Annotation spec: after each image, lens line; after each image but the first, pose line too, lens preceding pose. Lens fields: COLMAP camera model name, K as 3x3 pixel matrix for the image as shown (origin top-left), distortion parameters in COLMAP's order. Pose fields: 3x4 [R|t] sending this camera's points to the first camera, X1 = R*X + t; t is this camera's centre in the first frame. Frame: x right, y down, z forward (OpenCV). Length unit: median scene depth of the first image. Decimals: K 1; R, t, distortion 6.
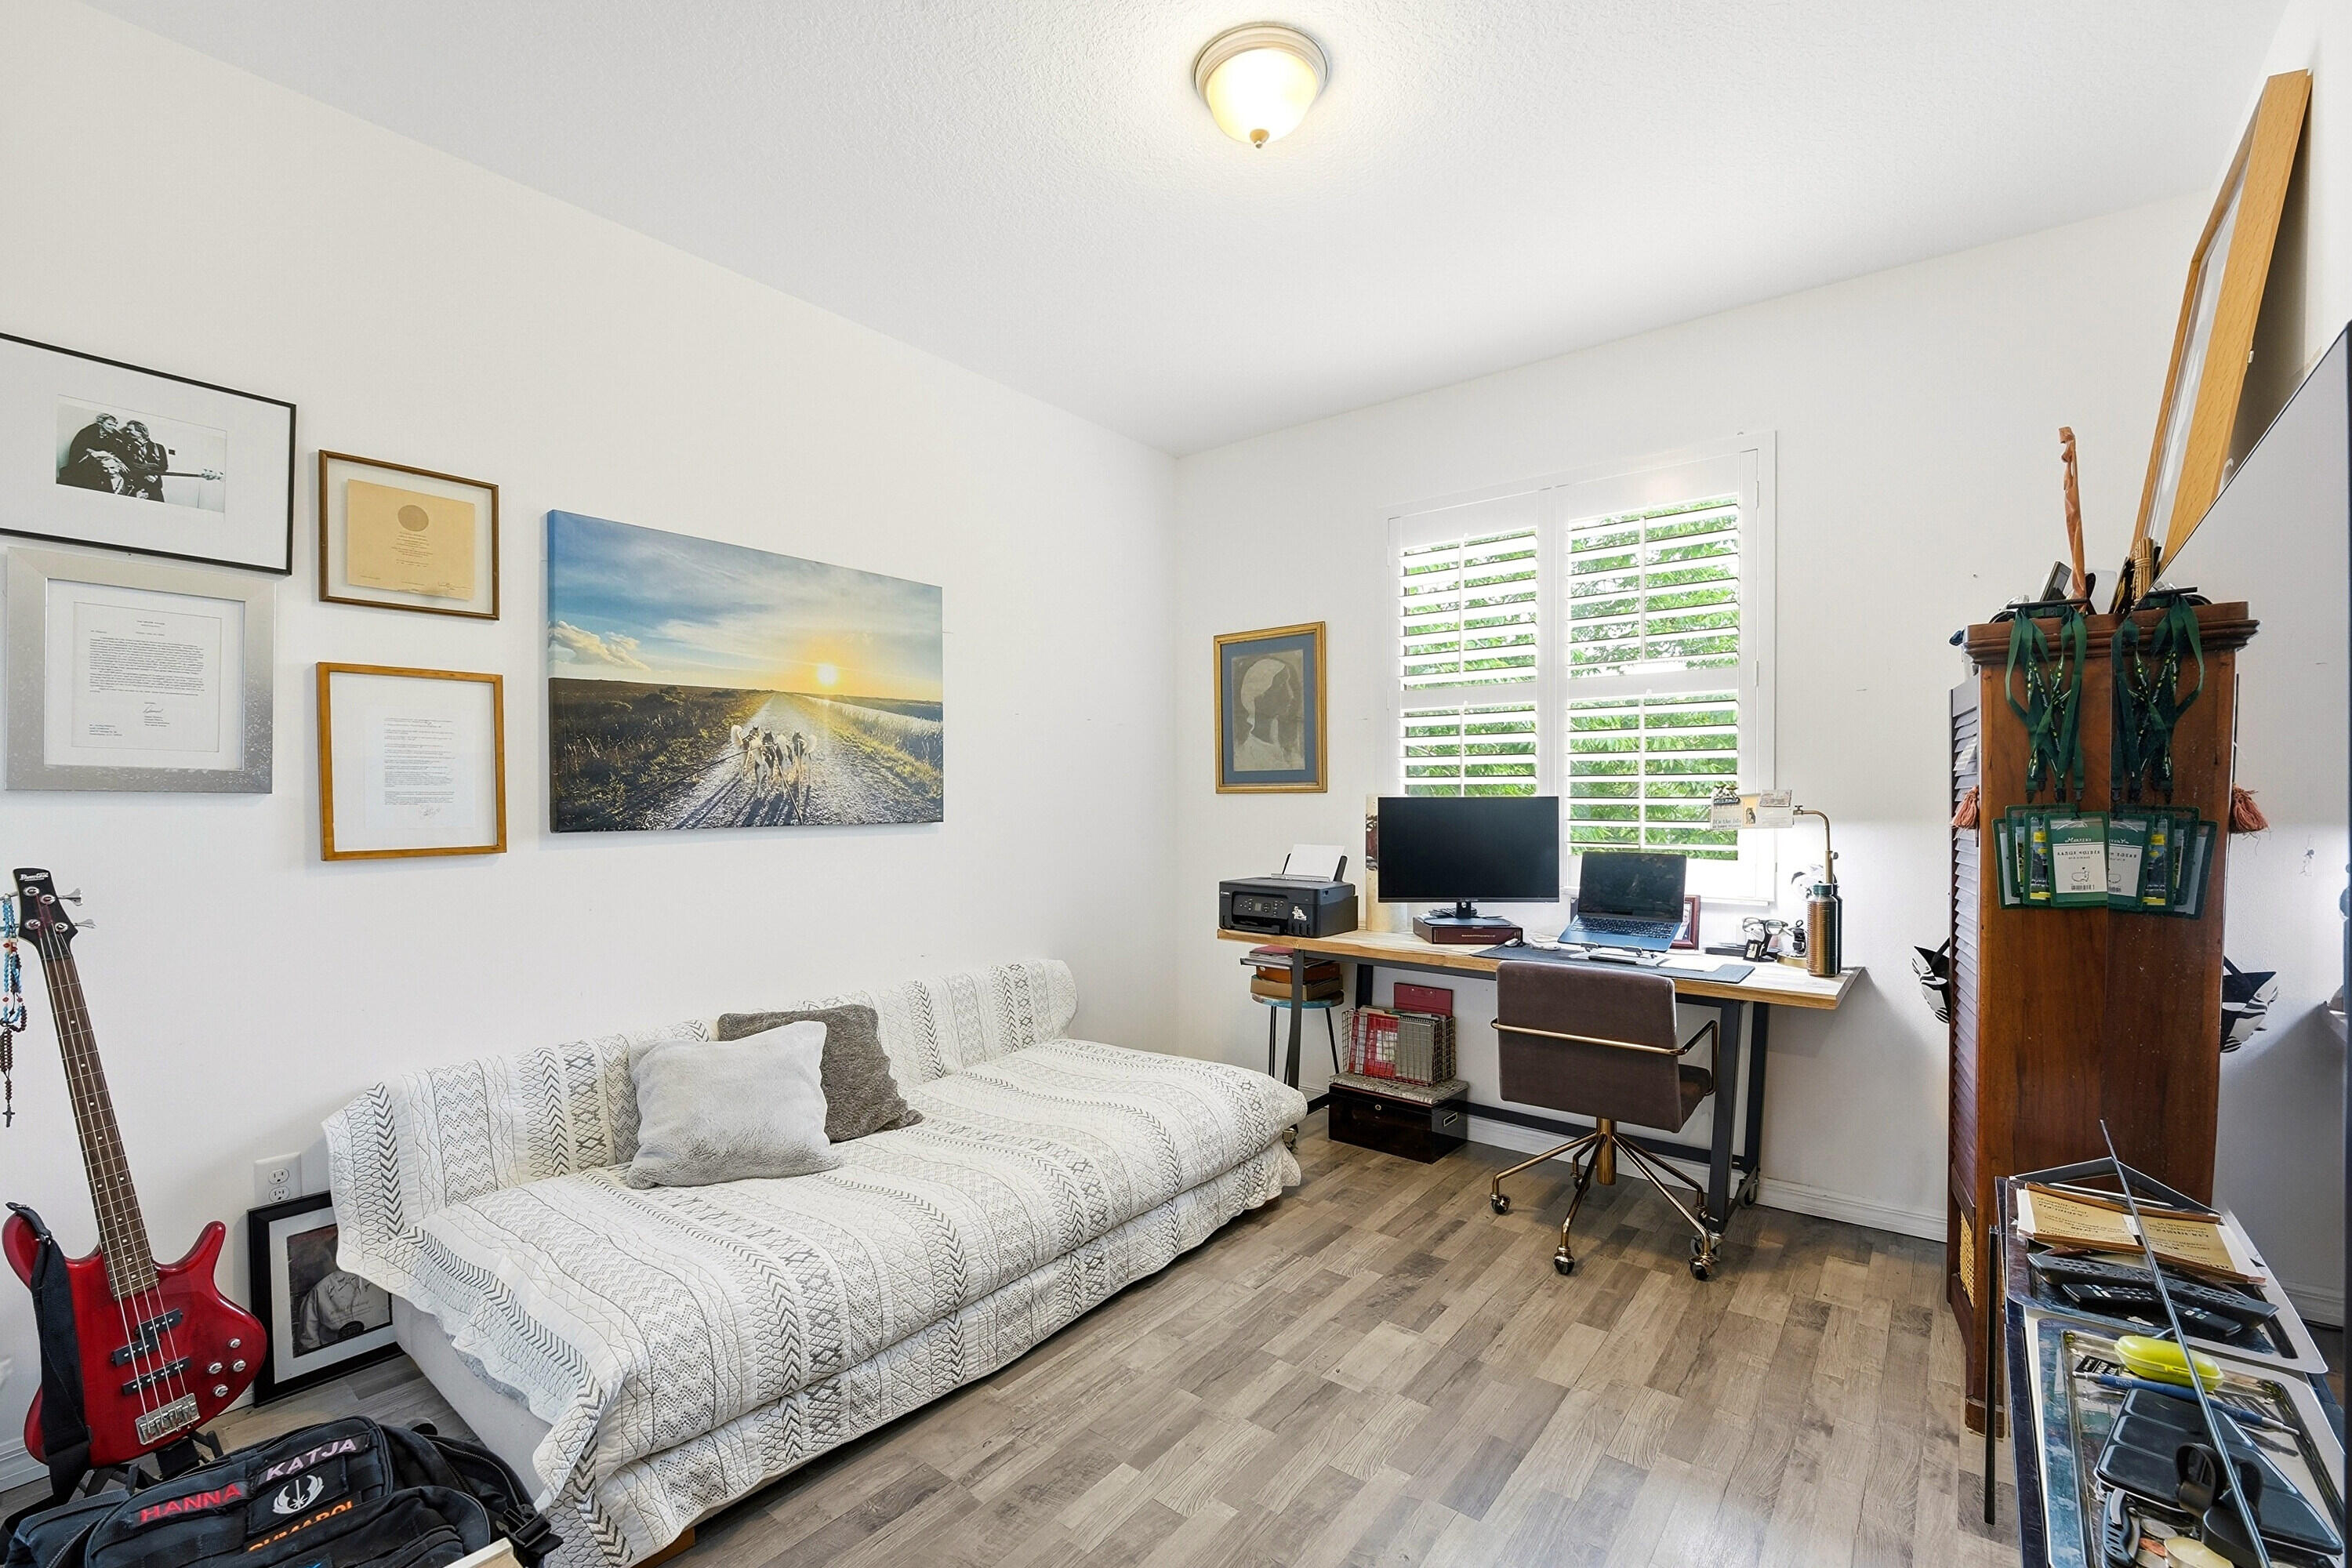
lens RADIAL K [[996.6, 0, 1170.5], [0, 996.6, 808.8], [0, 0, 1]] dist [-0.015851, 0.000075]
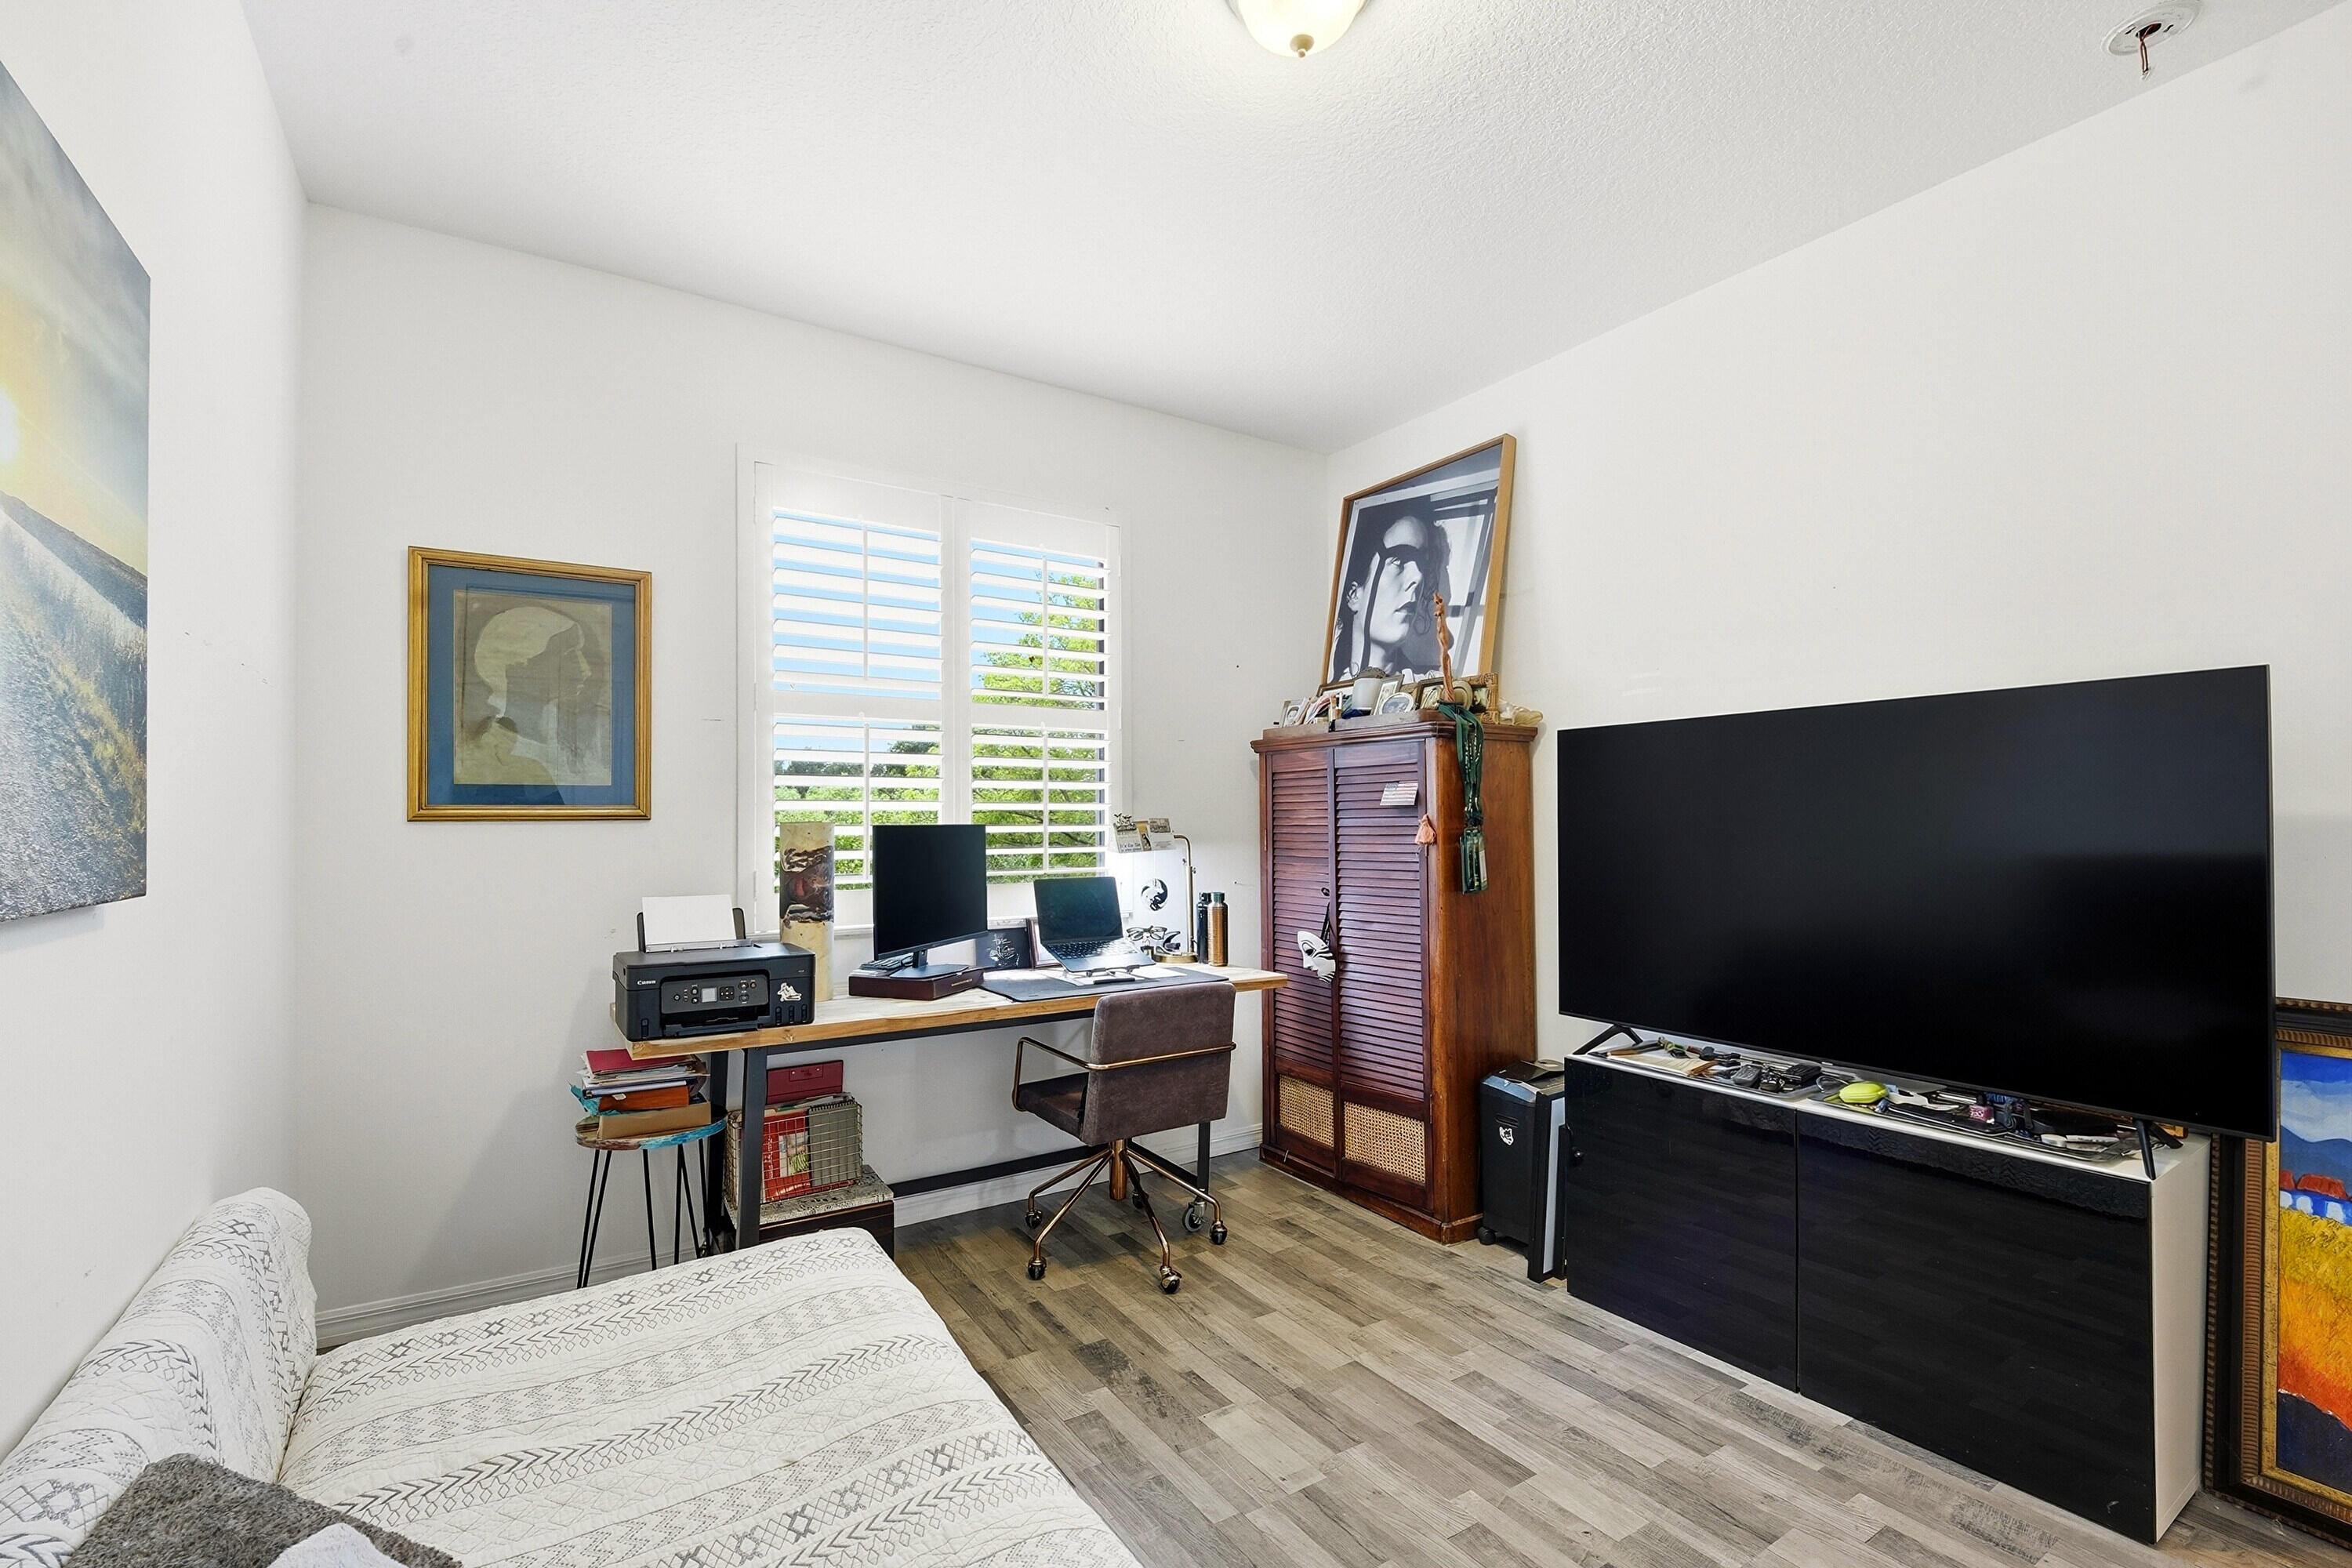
lens RADIAL K [[1013.1, 0, 1156.4], [0, 1013.1, 819.5], [0, 0, 1]] dist [-0.002647, -0.006442]
pose [[0.326333, 0.002567, 0.945251, -0.555607], [0.014718, 0.999861, -0.007796, -0.008680], [-0.945140, 0.016456, 0.326250, 0.625778]]
